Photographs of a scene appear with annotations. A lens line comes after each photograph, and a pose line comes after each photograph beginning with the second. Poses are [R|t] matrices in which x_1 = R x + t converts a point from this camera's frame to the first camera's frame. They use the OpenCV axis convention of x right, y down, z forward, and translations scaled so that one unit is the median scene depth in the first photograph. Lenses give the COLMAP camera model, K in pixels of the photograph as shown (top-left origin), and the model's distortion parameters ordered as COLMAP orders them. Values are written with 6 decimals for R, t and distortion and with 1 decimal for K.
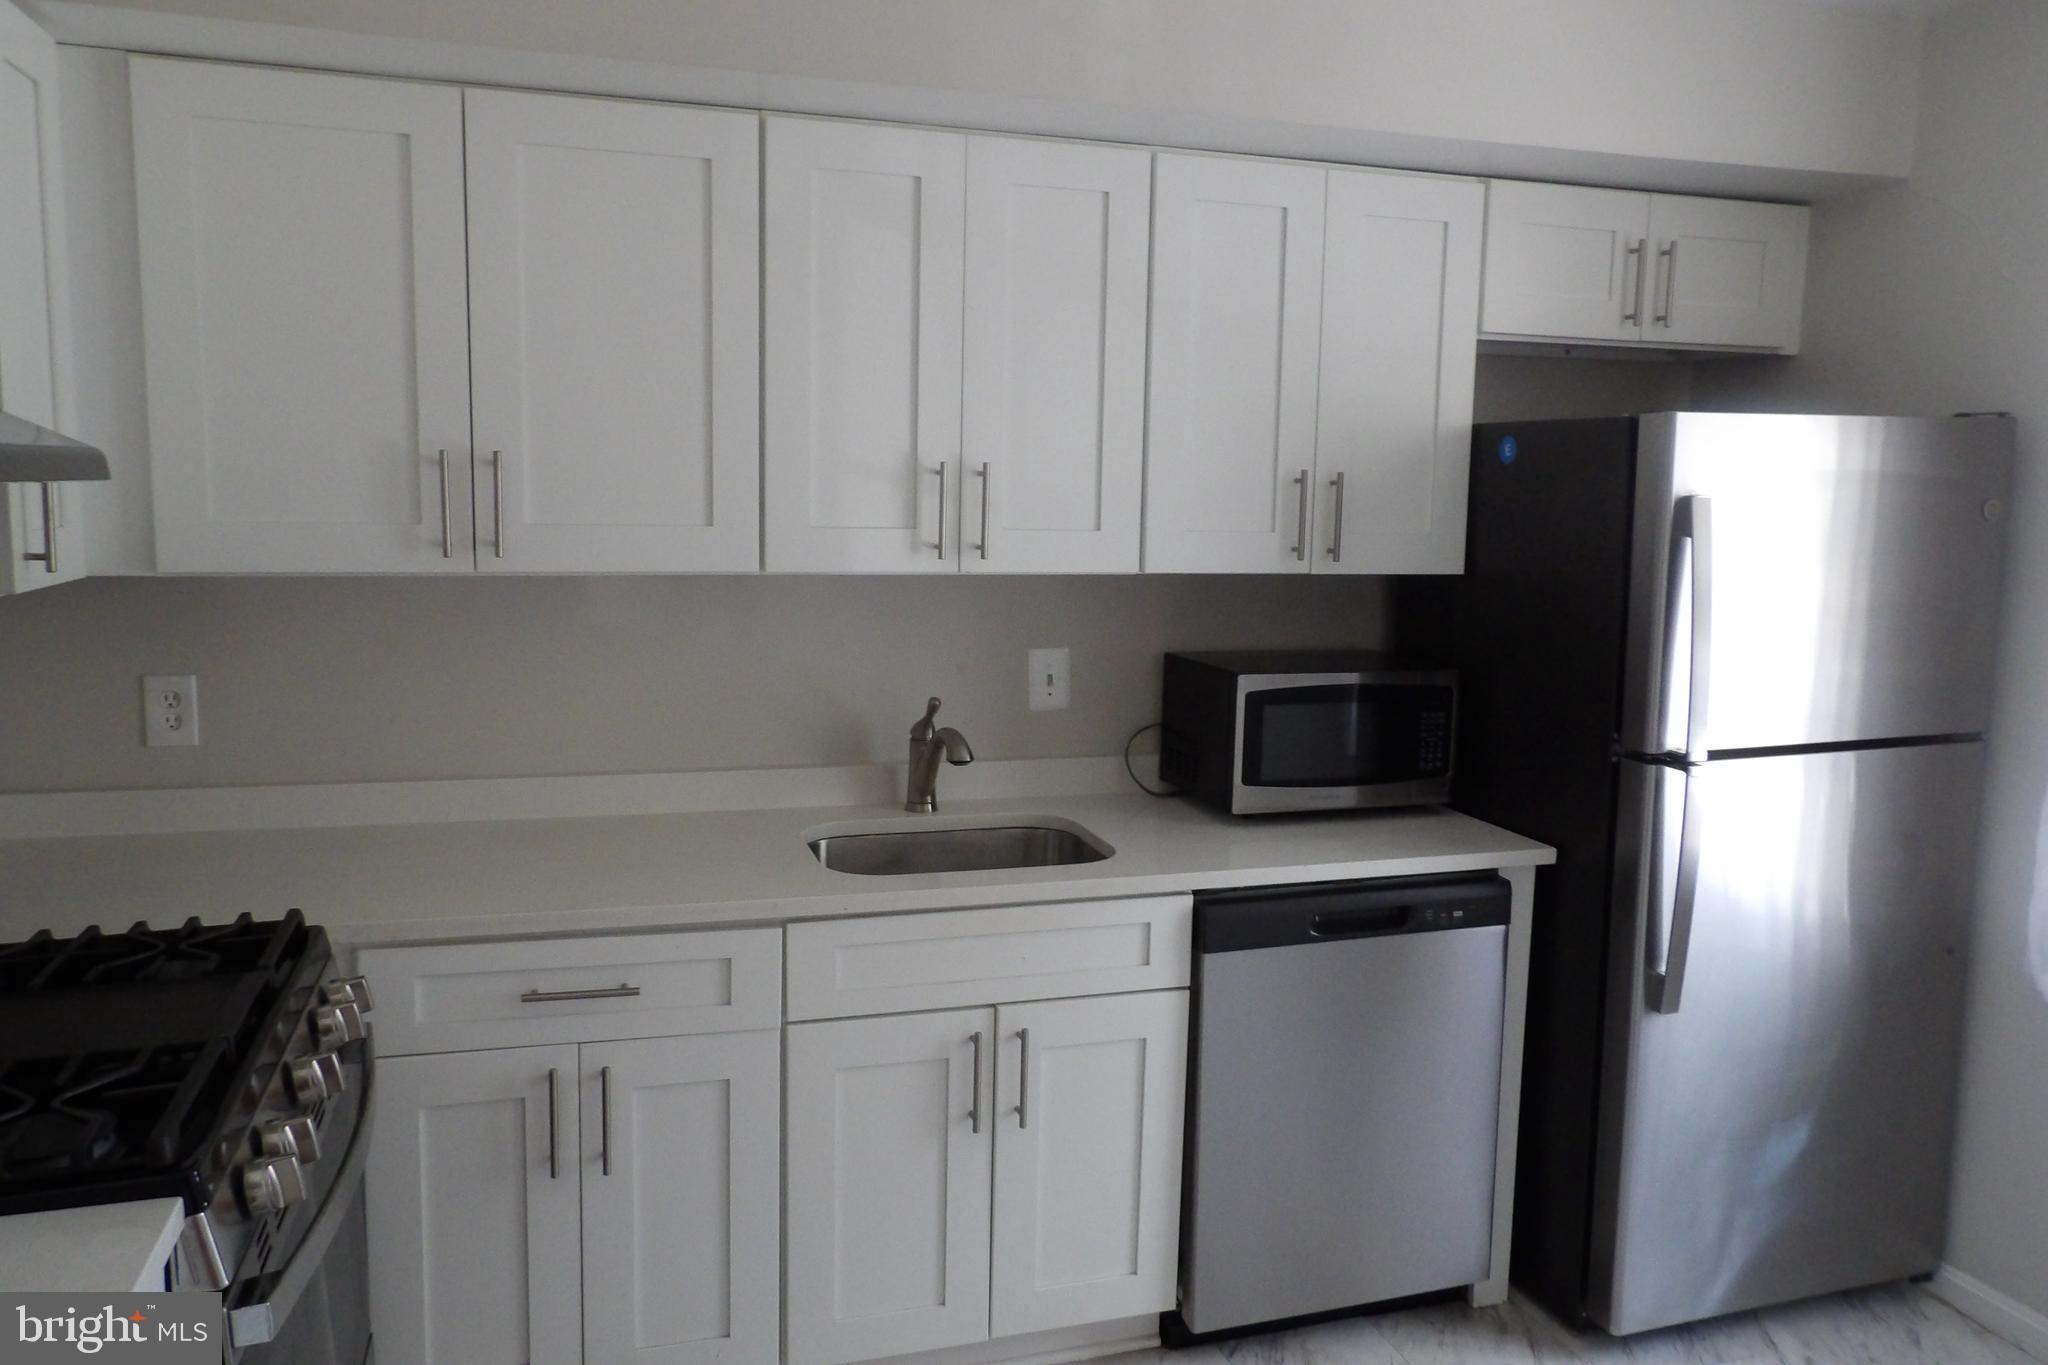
lens RADIAL K [[1488.9, 0, 1024.0], [0, 1488.9, 682.5], [0, 0, 1]] dist [-0.003068, 0.003788]
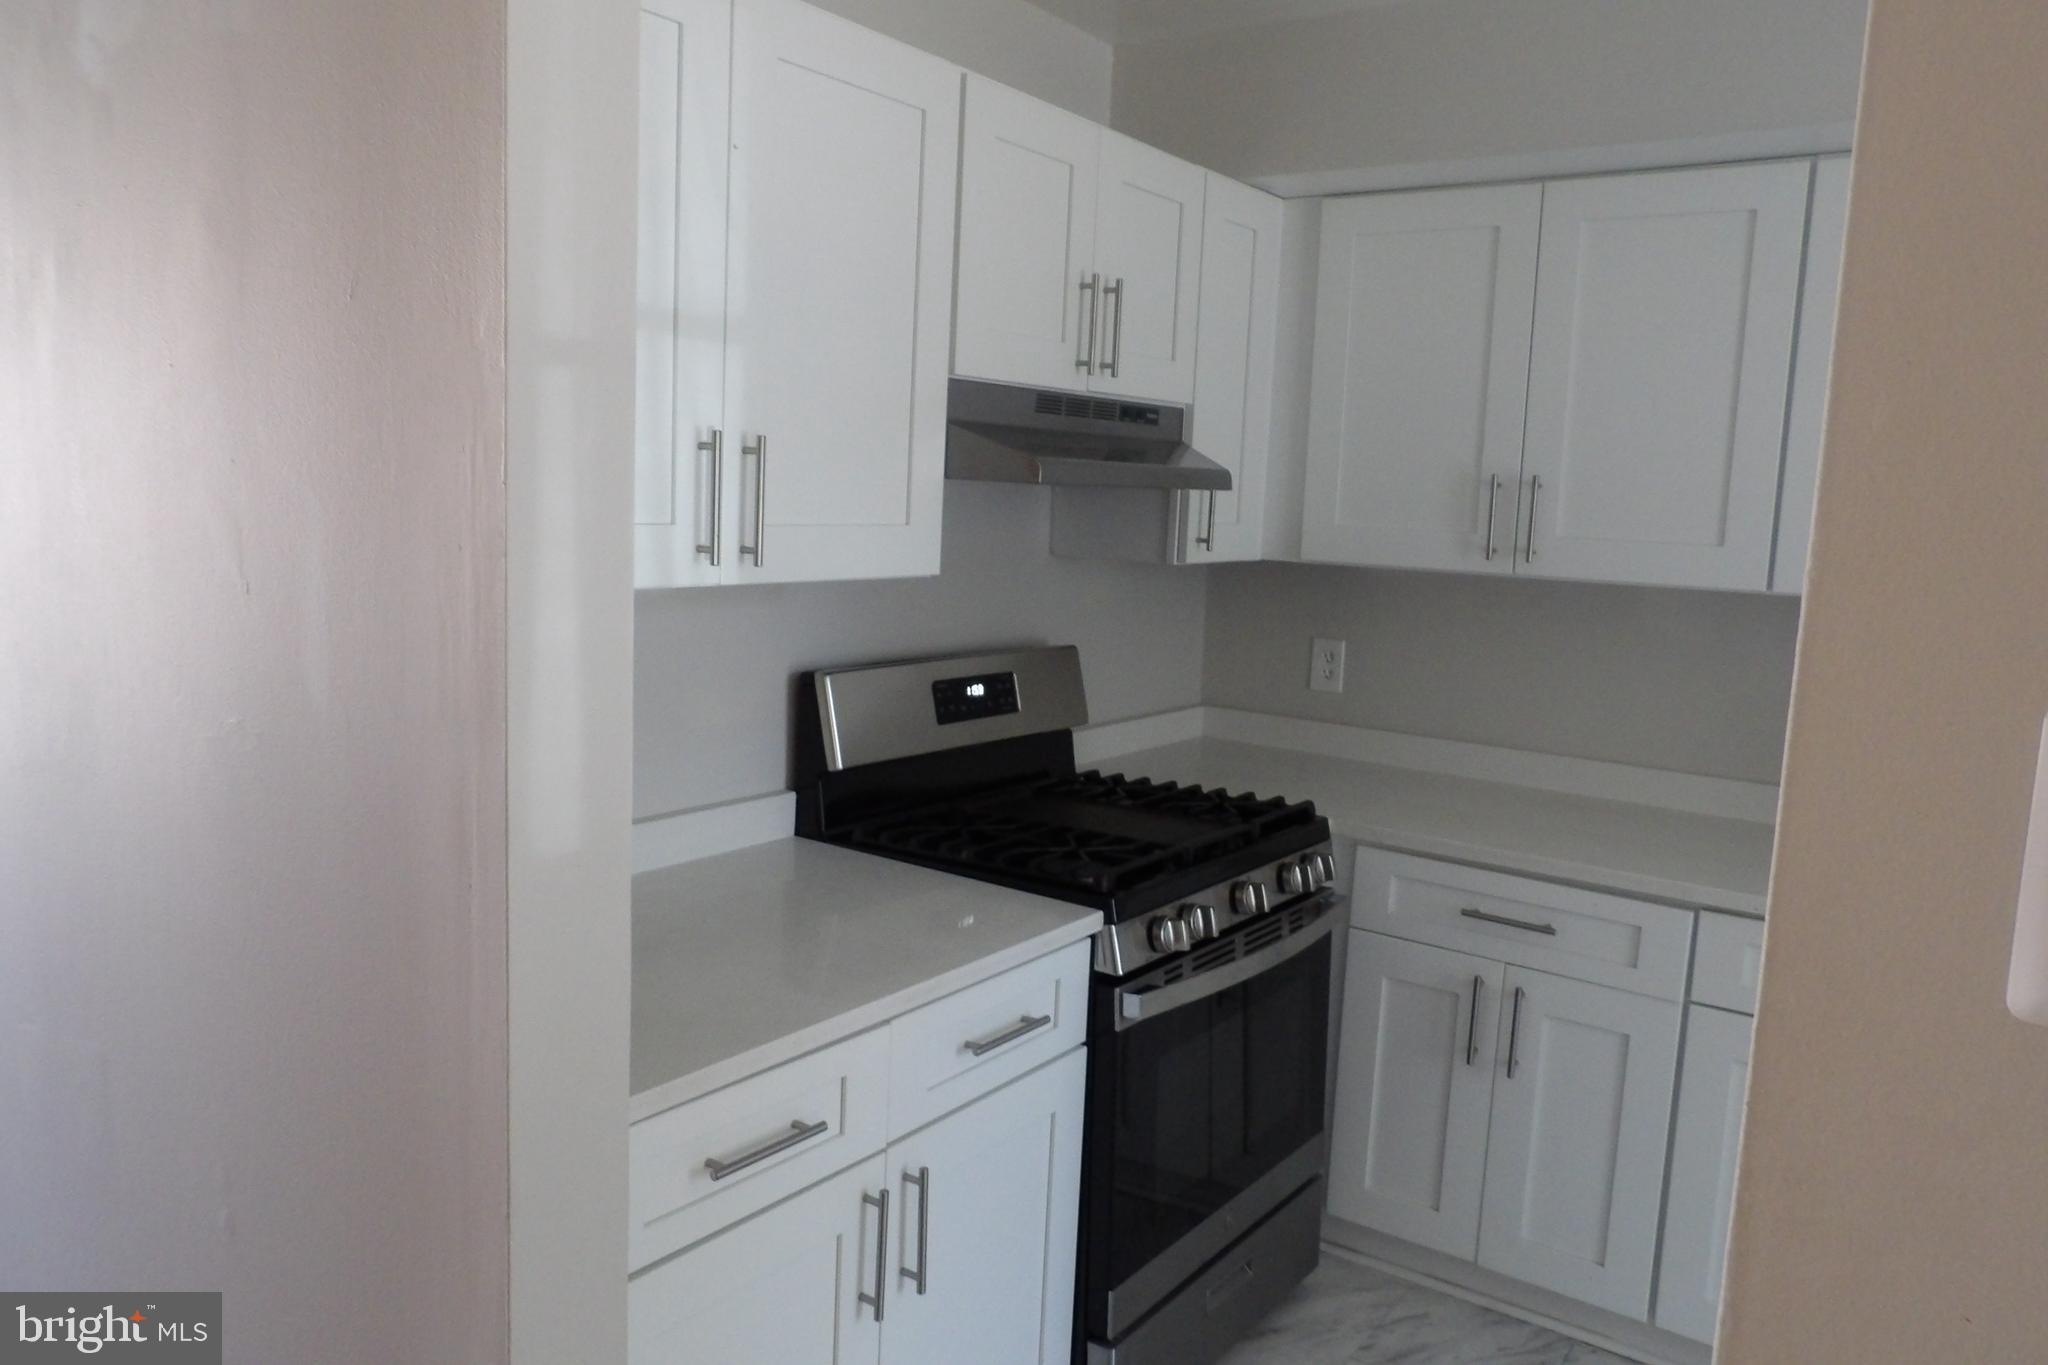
lens RADIAL K [[1488.9, 0, 1024.0], [0, 1488.9, 682.5], [0, 0, 1]] dist [-0.003068, 0.003788]
pose [[0.606891, 0.111996, -0.786855, 0.381872], [-0.133946, 0.990274, 0.037639, 0.023447], [0.783417, 0.082553, 0.615989, -0.067587]]
